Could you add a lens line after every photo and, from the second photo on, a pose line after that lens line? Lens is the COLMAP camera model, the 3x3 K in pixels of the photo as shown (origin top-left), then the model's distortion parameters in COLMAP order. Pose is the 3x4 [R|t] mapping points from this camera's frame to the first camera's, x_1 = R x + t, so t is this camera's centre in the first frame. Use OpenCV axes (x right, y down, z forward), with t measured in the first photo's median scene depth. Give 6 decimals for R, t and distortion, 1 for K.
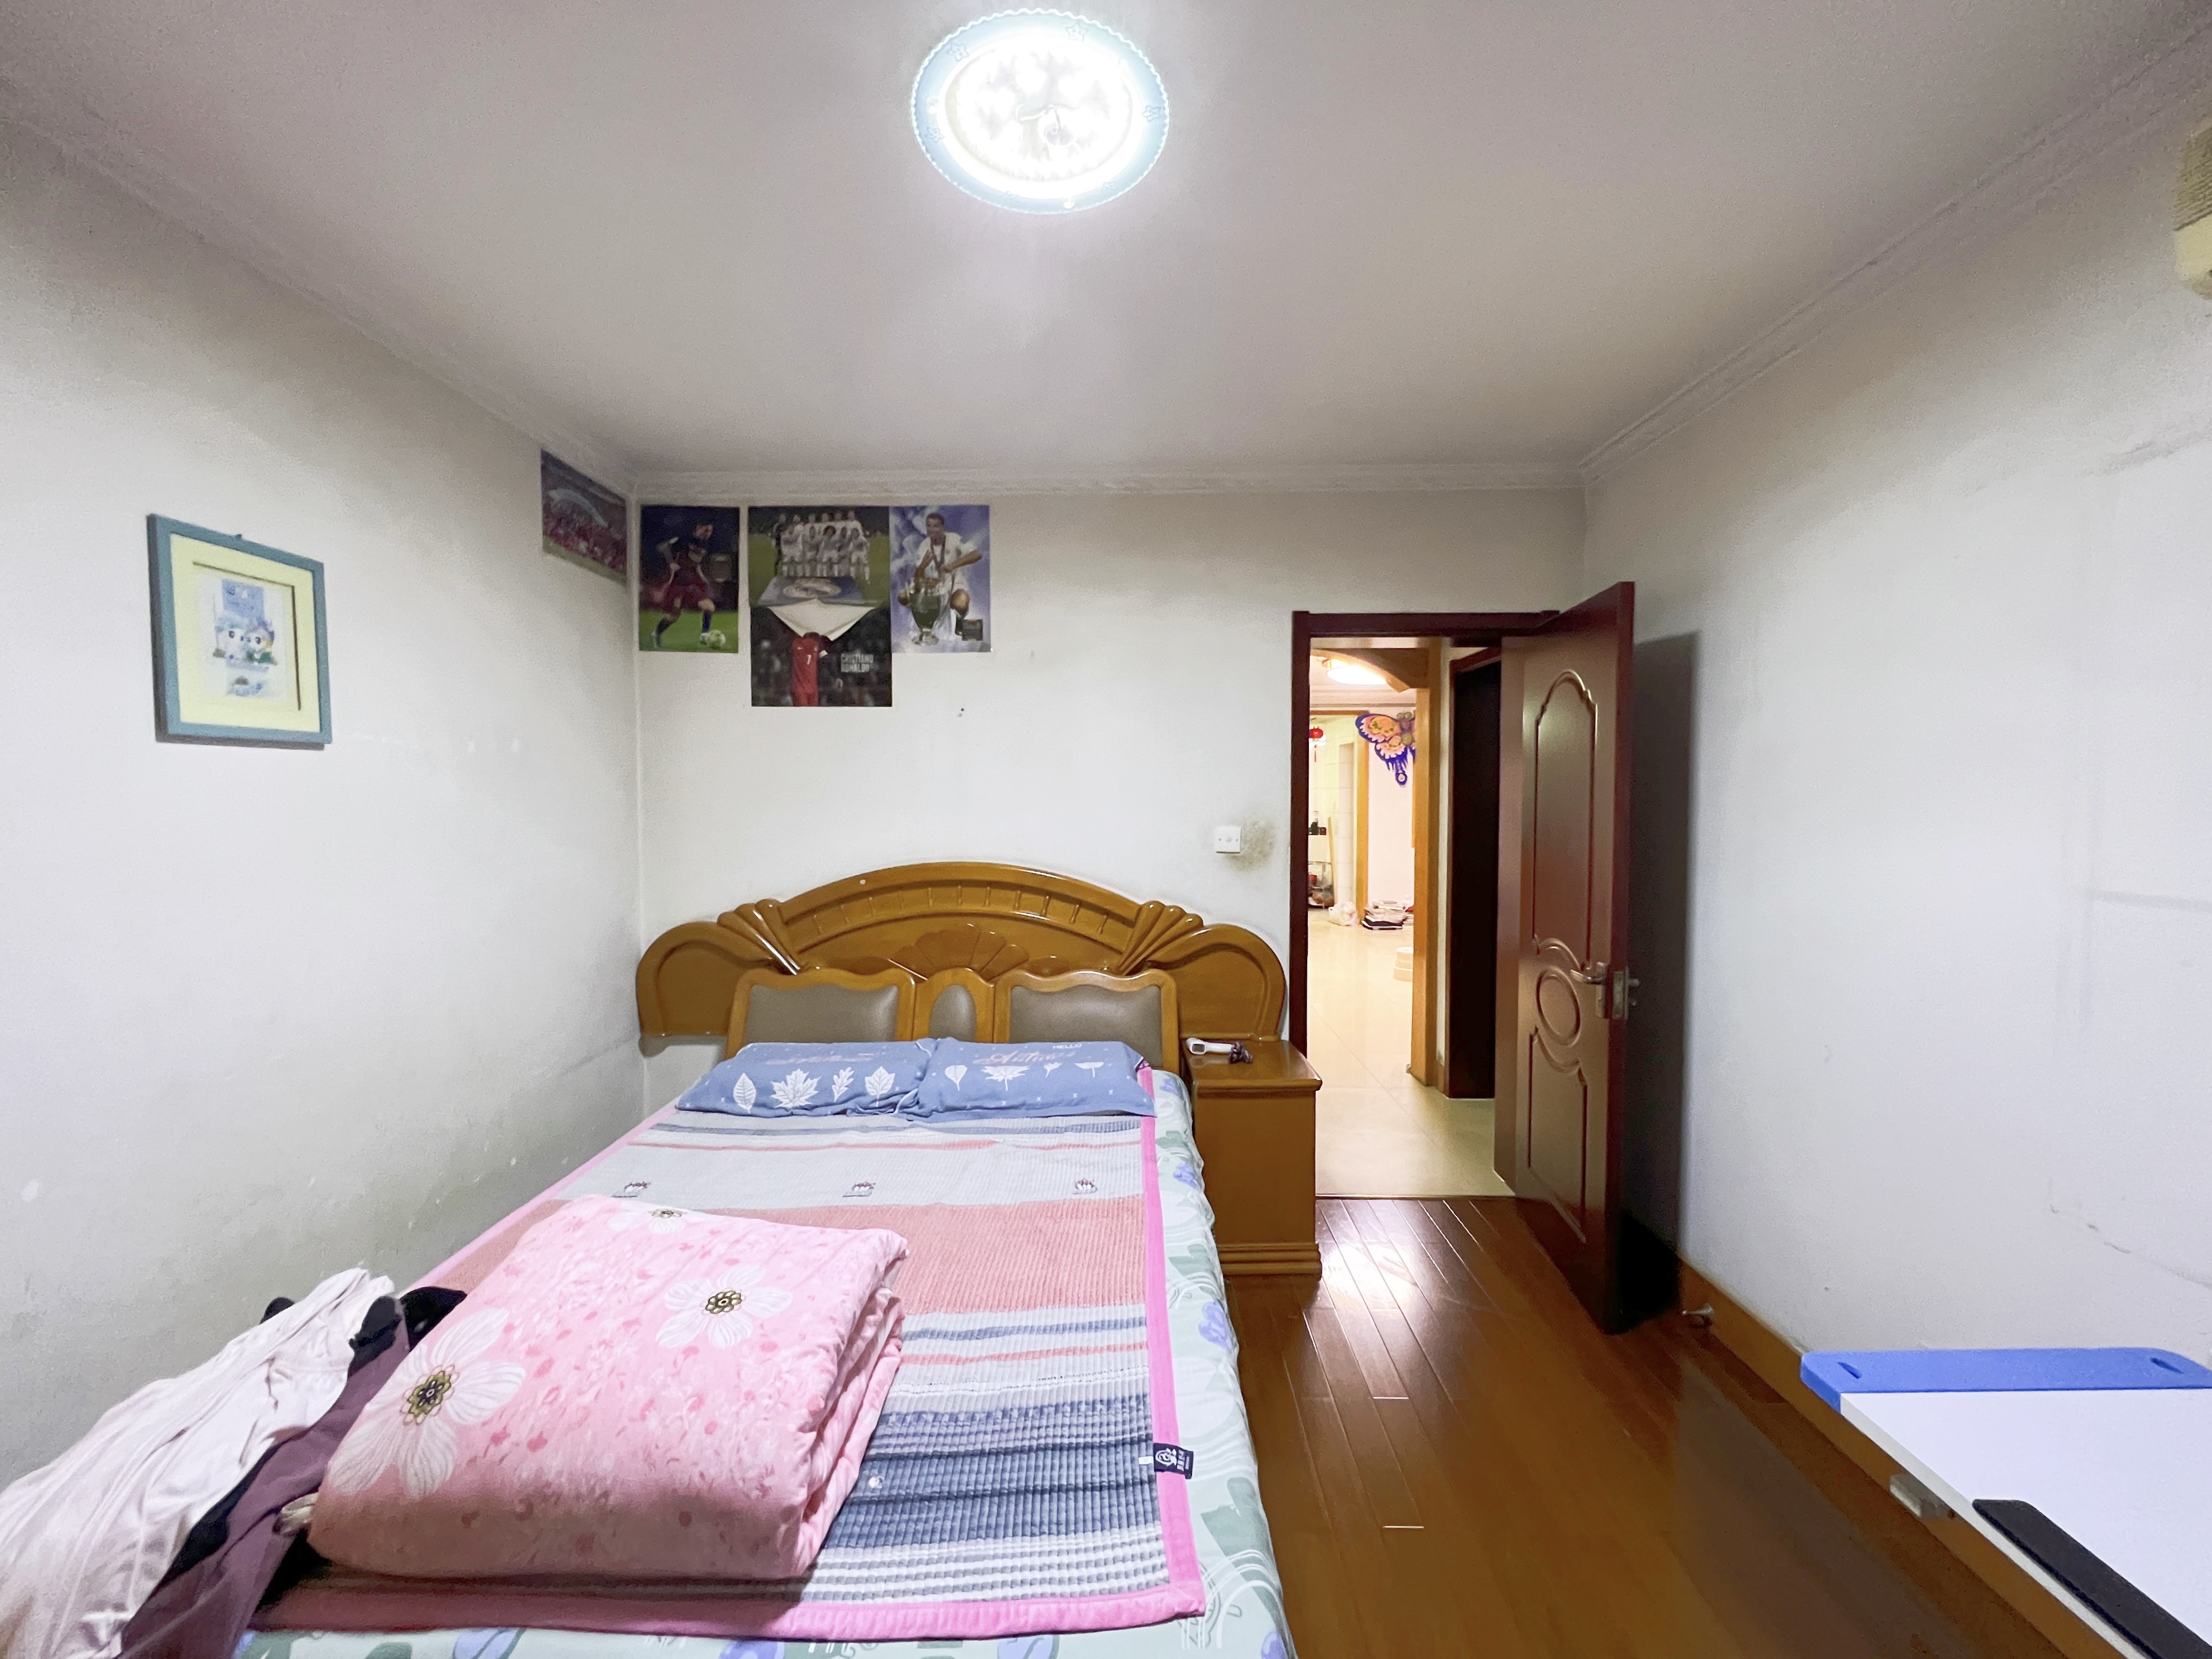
lens RADIAL K [[891.9, 0, 1109.3], [0, 891.9, 832.3], [0, 0, 1]] dist [-0.001199, -0.000111]
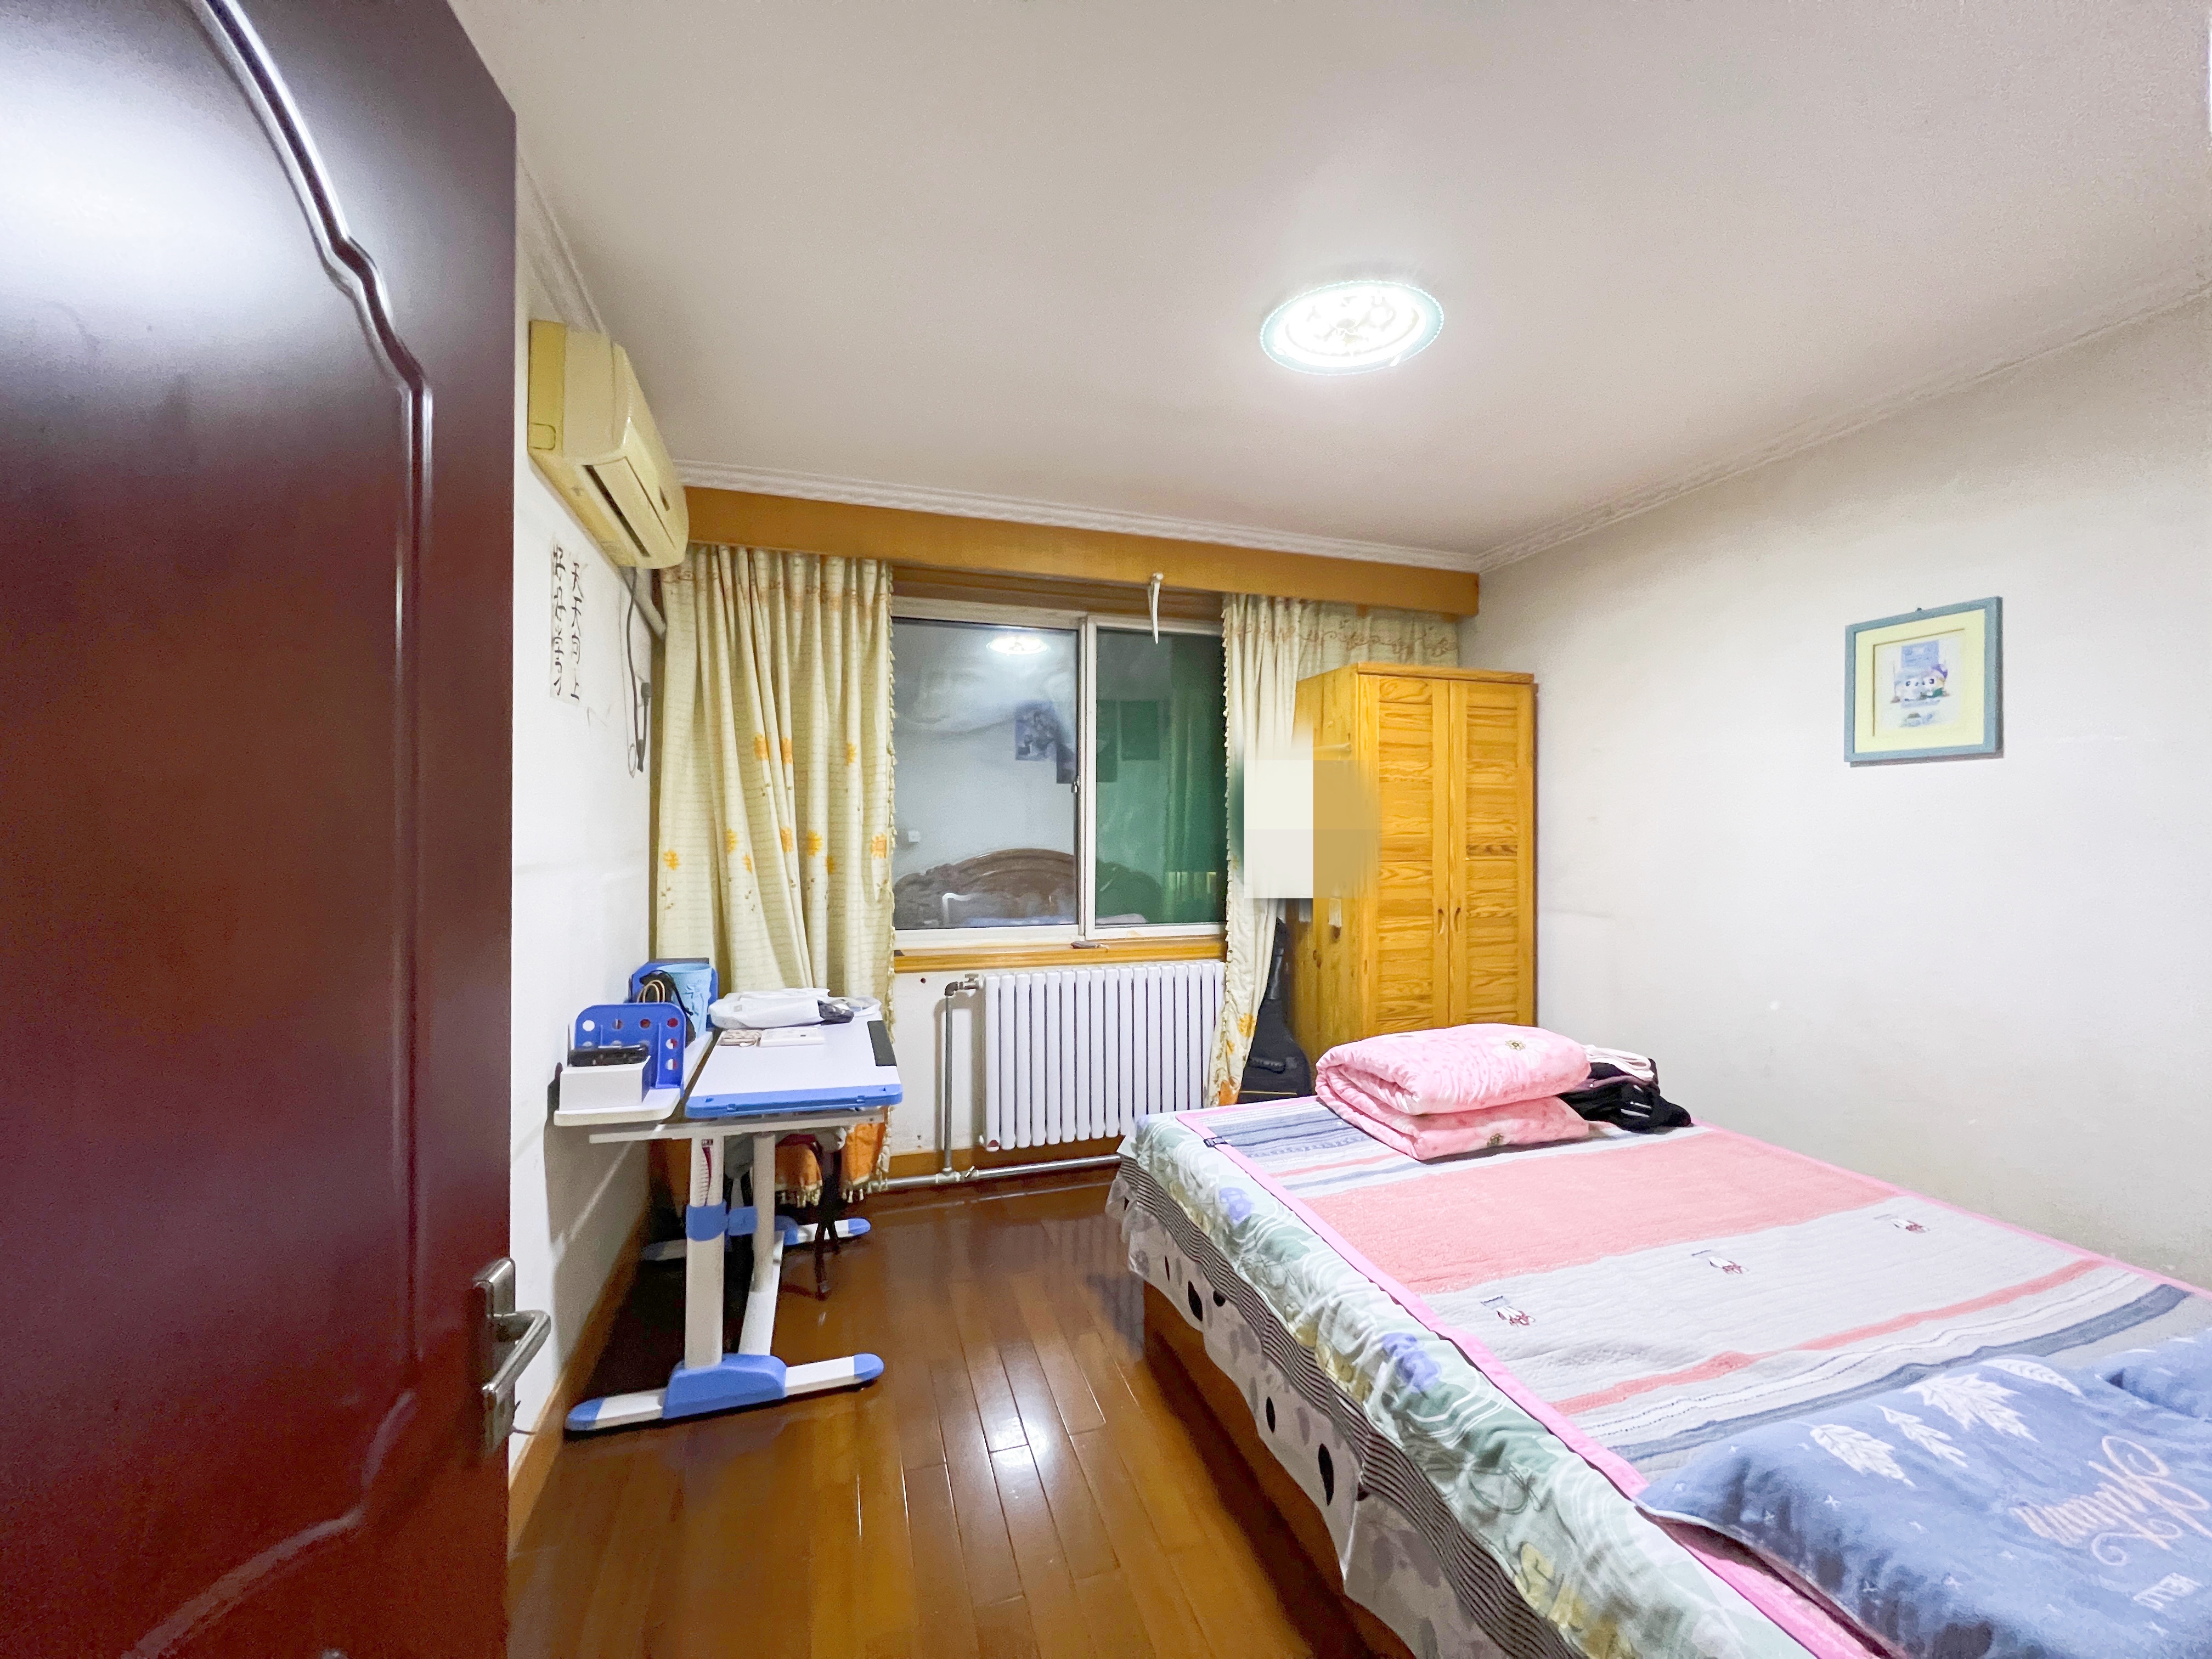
lens RADIAL K [[891.9, 0, 1108.2], [0, 891.9, 819.2], [0, 0, 1]] dist [-0.001199, -0.000111]
pose [[-0.946496, -0.002441, -0.322706, 0.629237], [-0.016244, 0.999064, 0.040086, -0.045054], [0.322306, 0.043183, -0.945650, 1.875251]]
